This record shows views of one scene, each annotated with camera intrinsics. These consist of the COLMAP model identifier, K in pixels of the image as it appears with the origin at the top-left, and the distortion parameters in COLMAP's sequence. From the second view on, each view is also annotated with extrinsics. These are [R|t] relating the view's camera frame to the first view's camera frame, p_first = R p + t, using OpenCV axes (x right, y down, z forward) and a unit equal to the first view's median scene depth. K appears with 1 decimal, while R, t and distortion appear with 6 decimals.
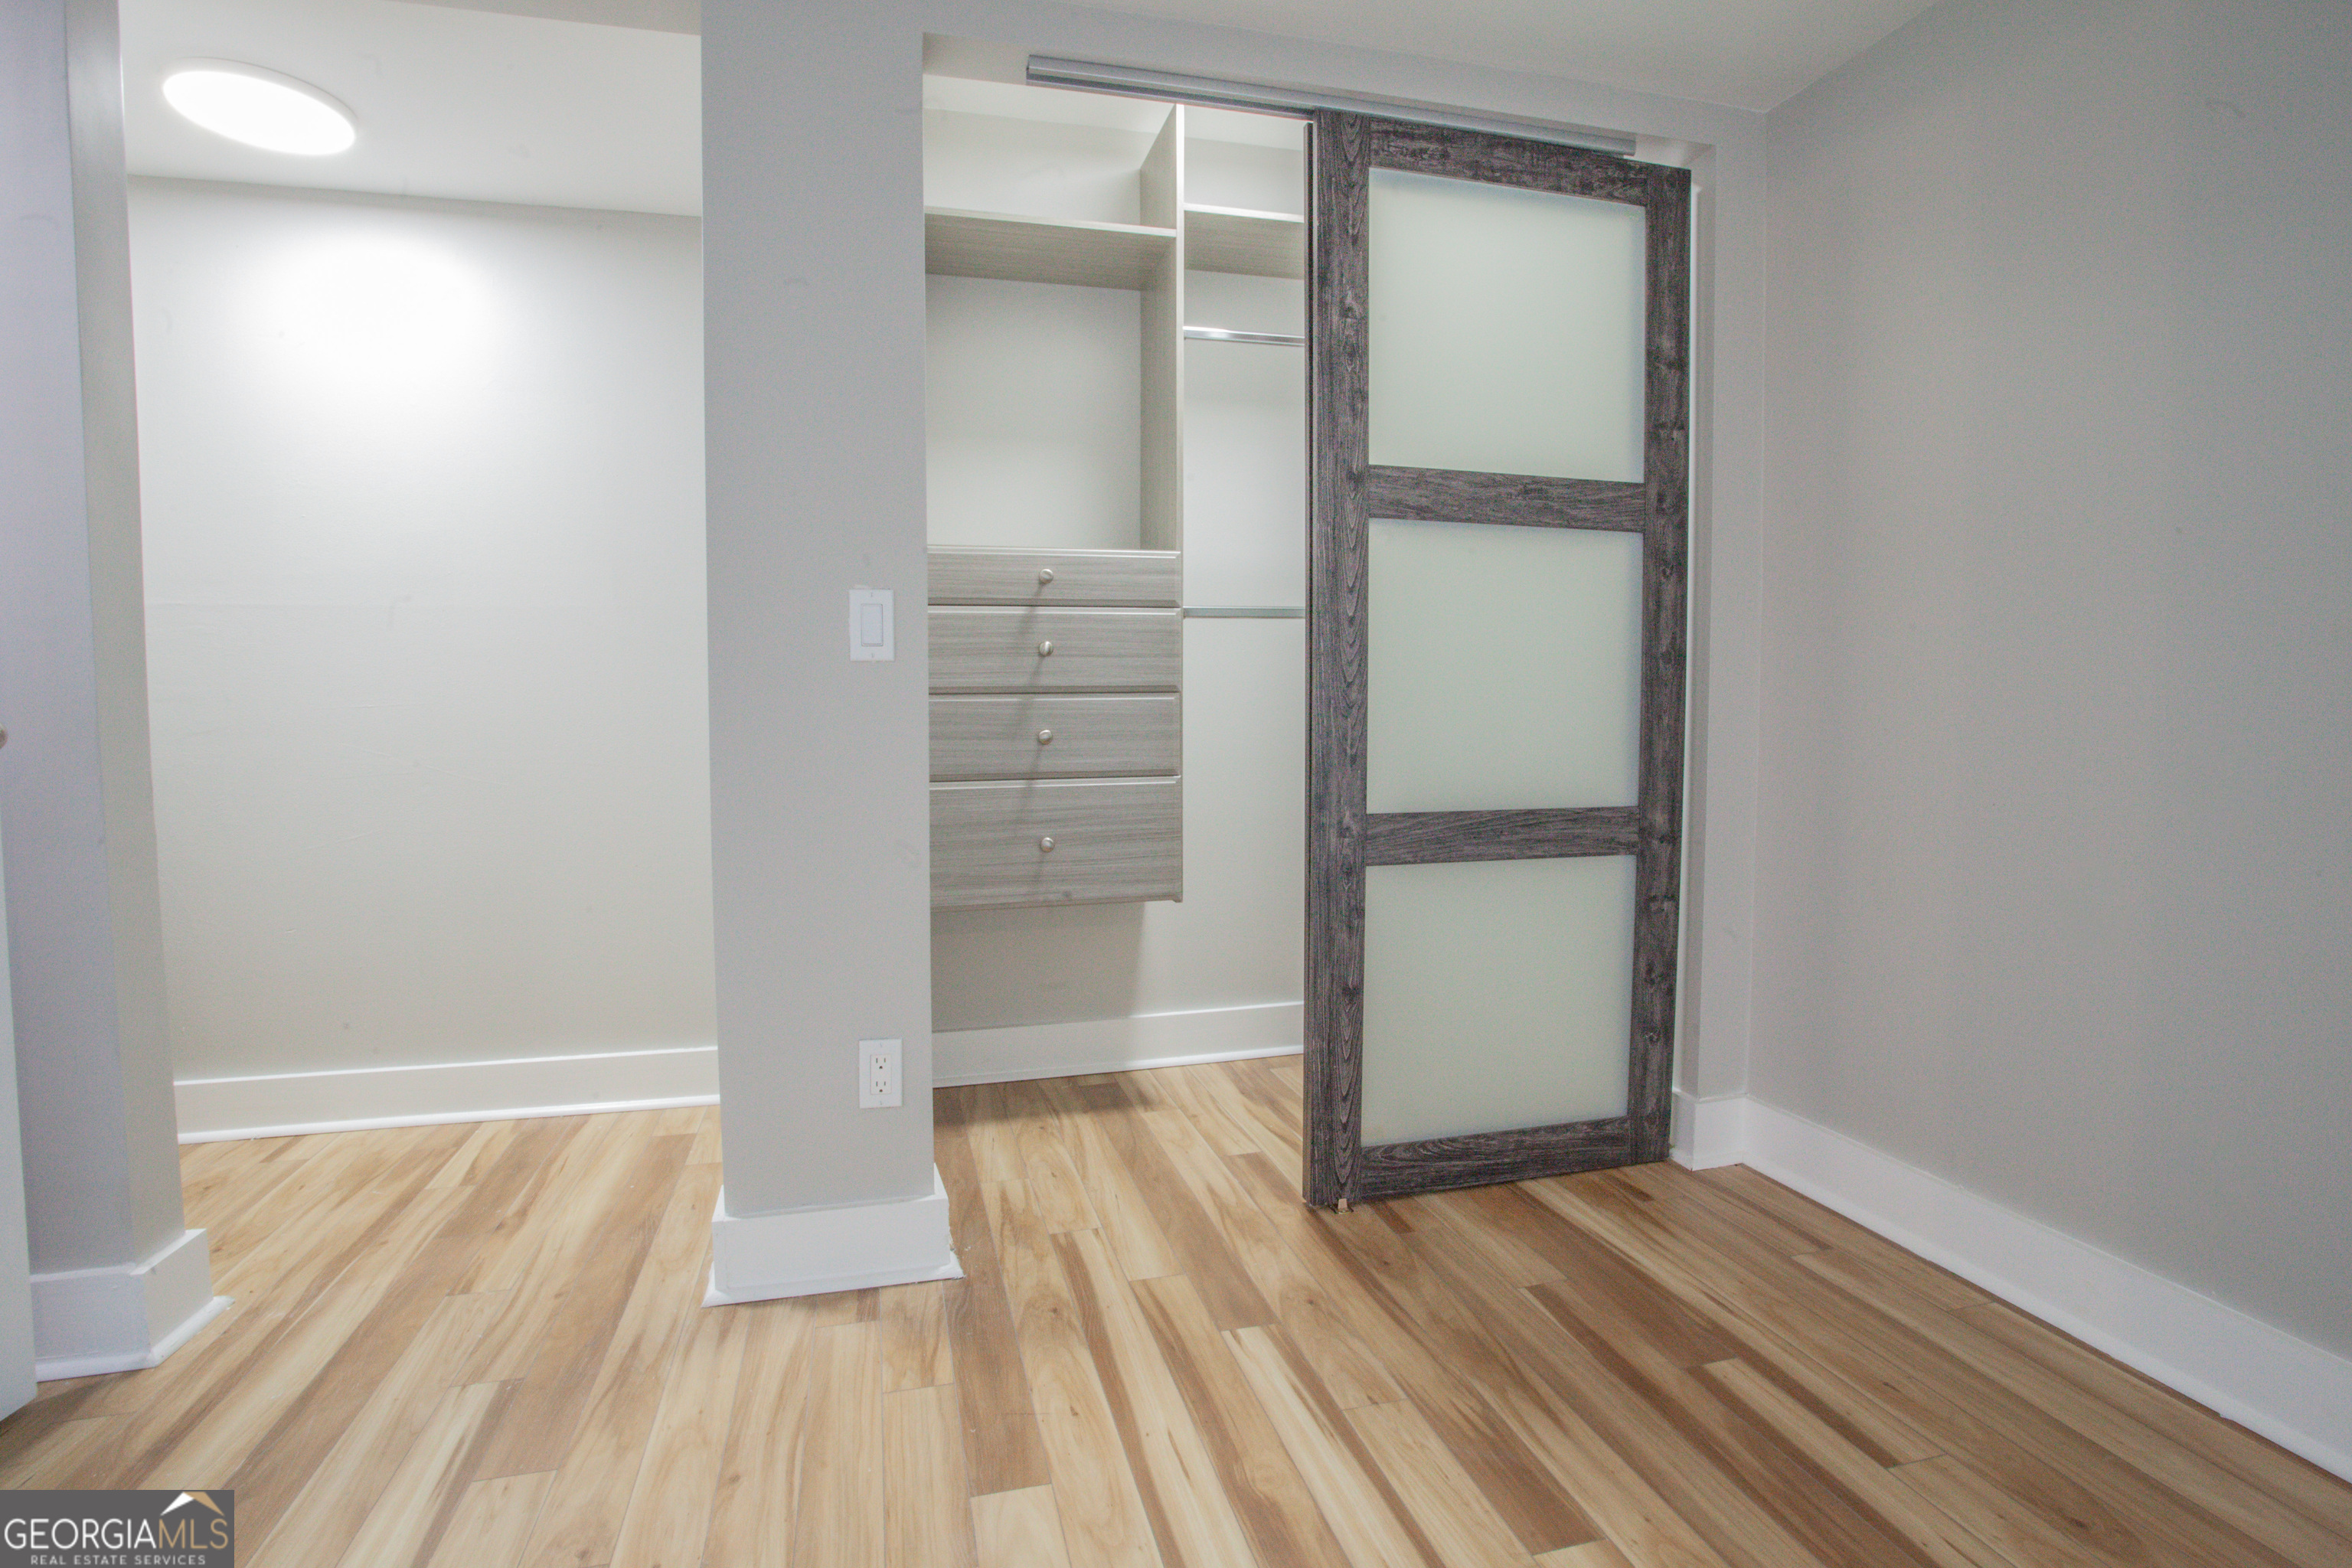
lens RADIAL K [[1146.5, 0, 1174.7], [0, 1146.5, 767.0], [0, 0, 1]] dist [-0.068149, 0.027320]
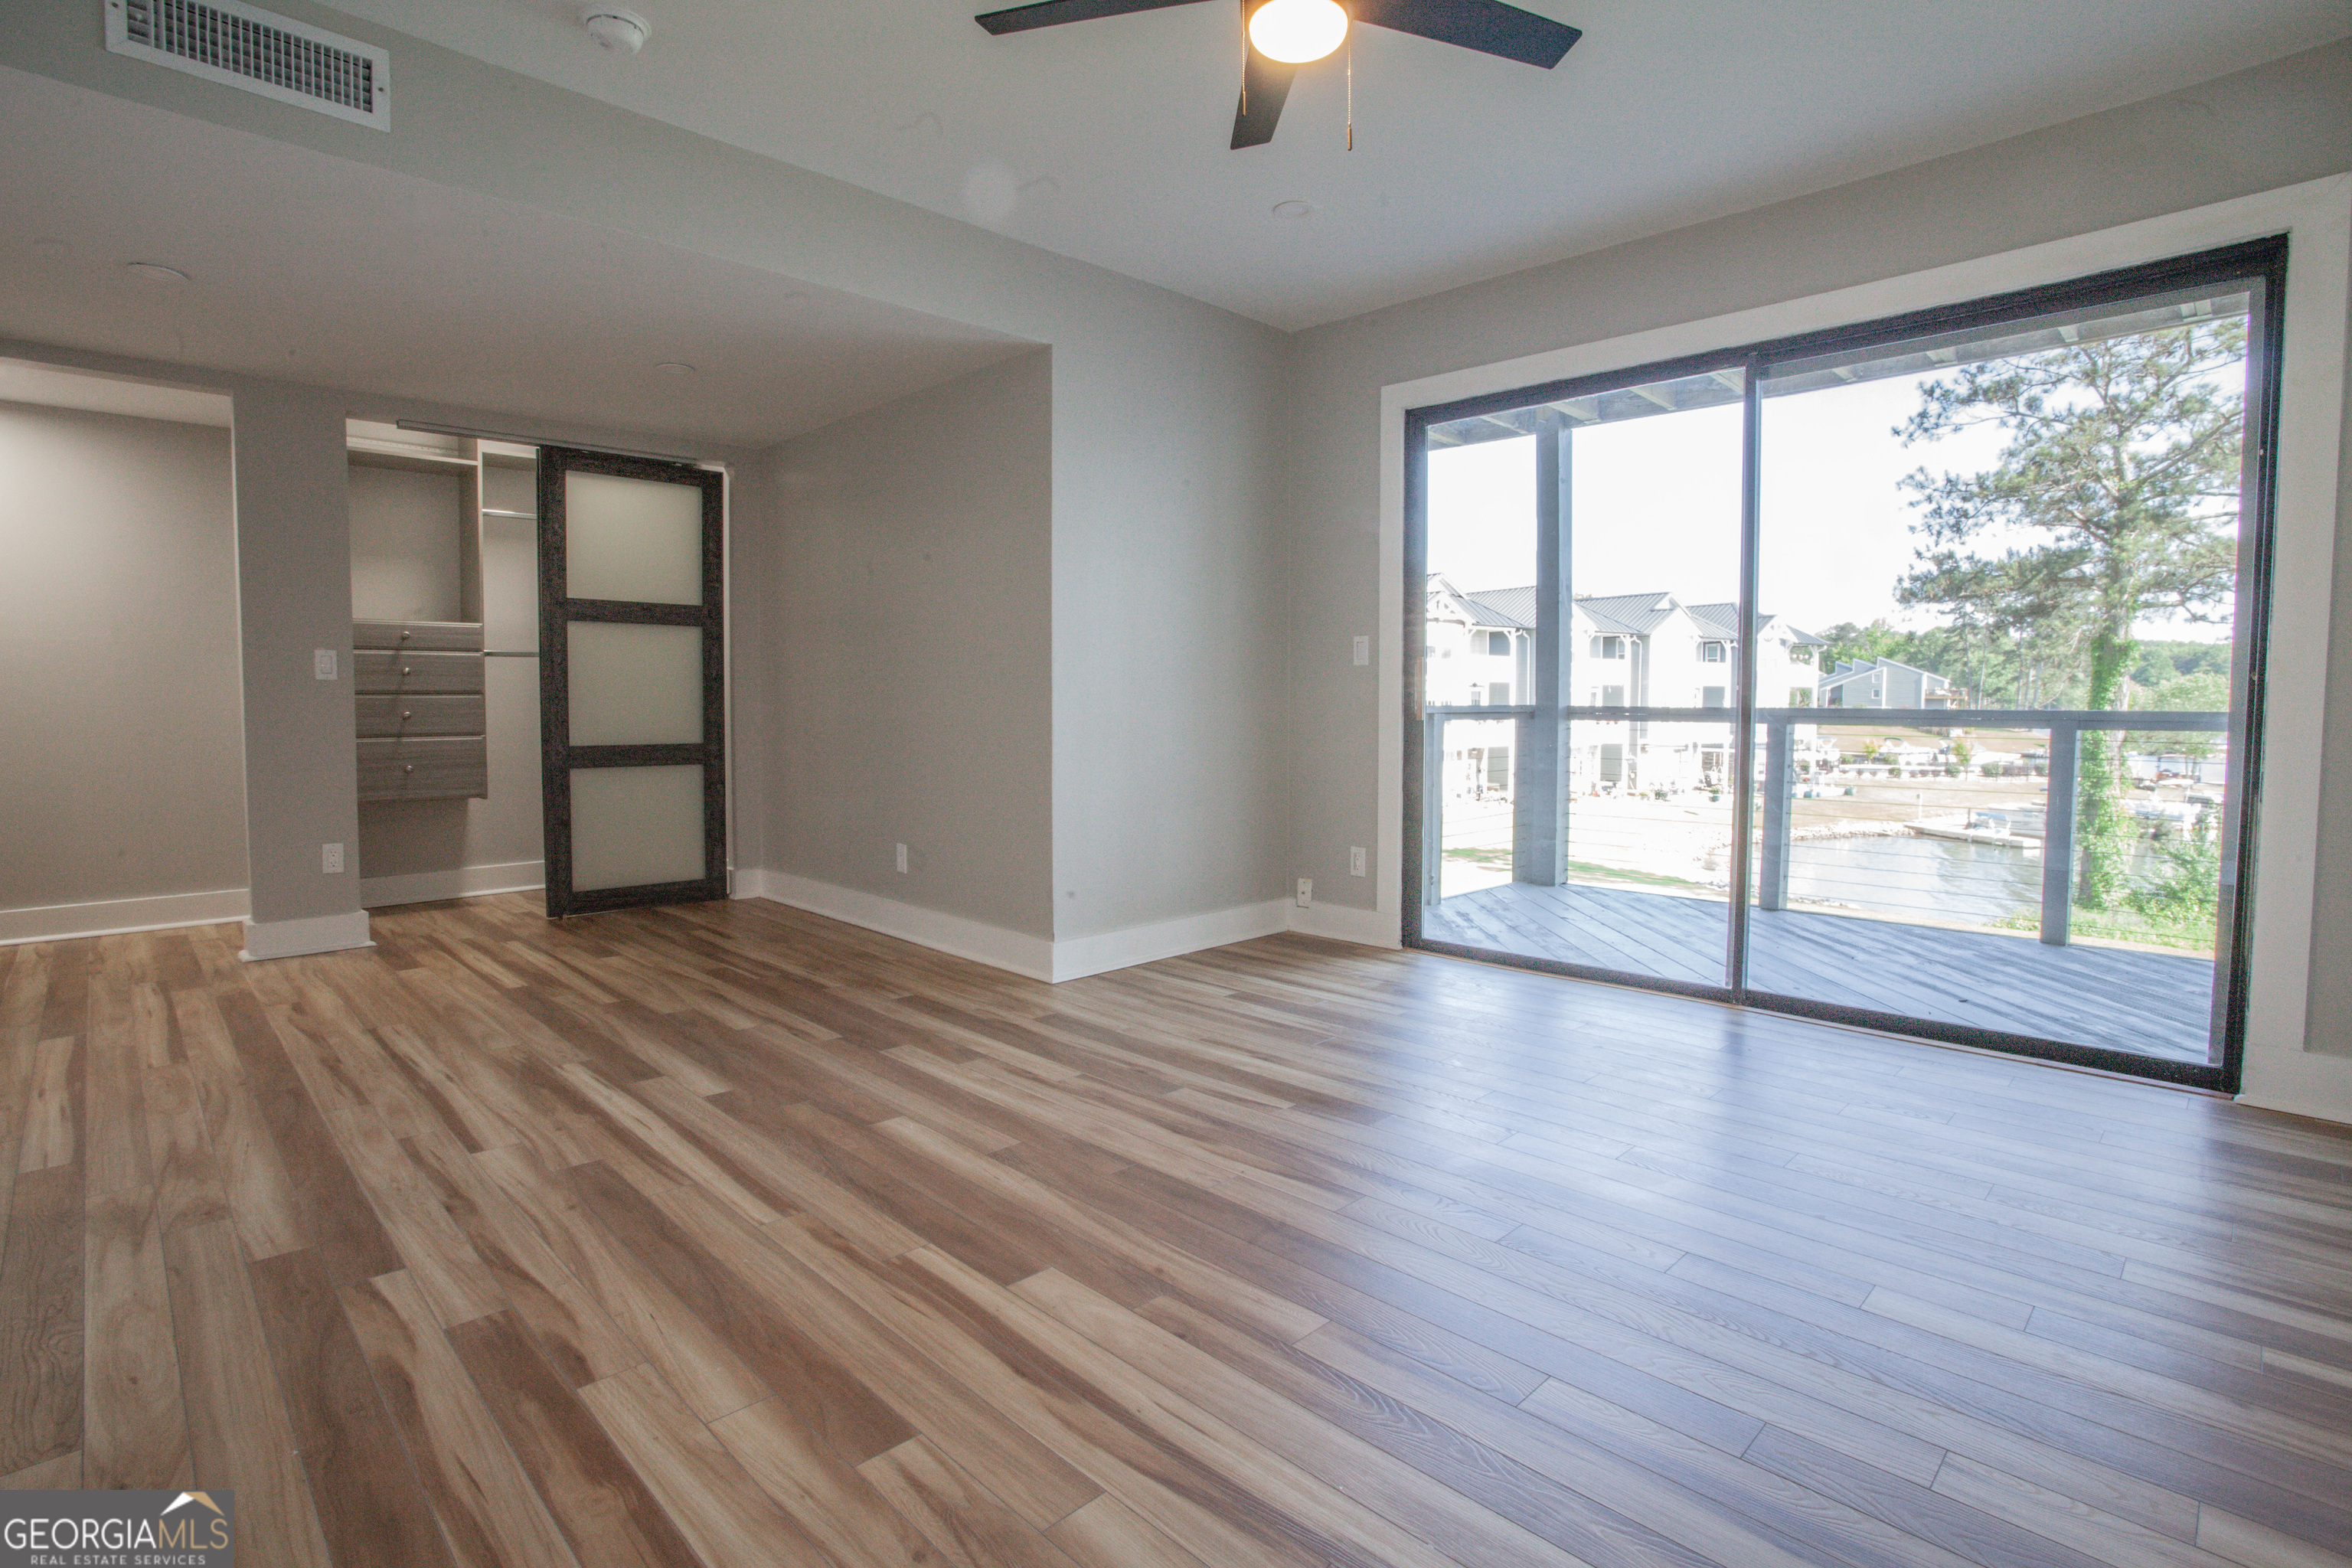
lens RADIAL K [[1146.5, 0, 1174.7], [0, 1146.5, 767.0], [0, 0, 1]] dist [-0.068149, 0.027320]
pose [[0.867766, -0.022067, 0.496483, 0.091812], [0.021878, 0.999741, 0.006196, 0.091906], [-0.496492, 0.005485, 0.868024, -1.545577]]
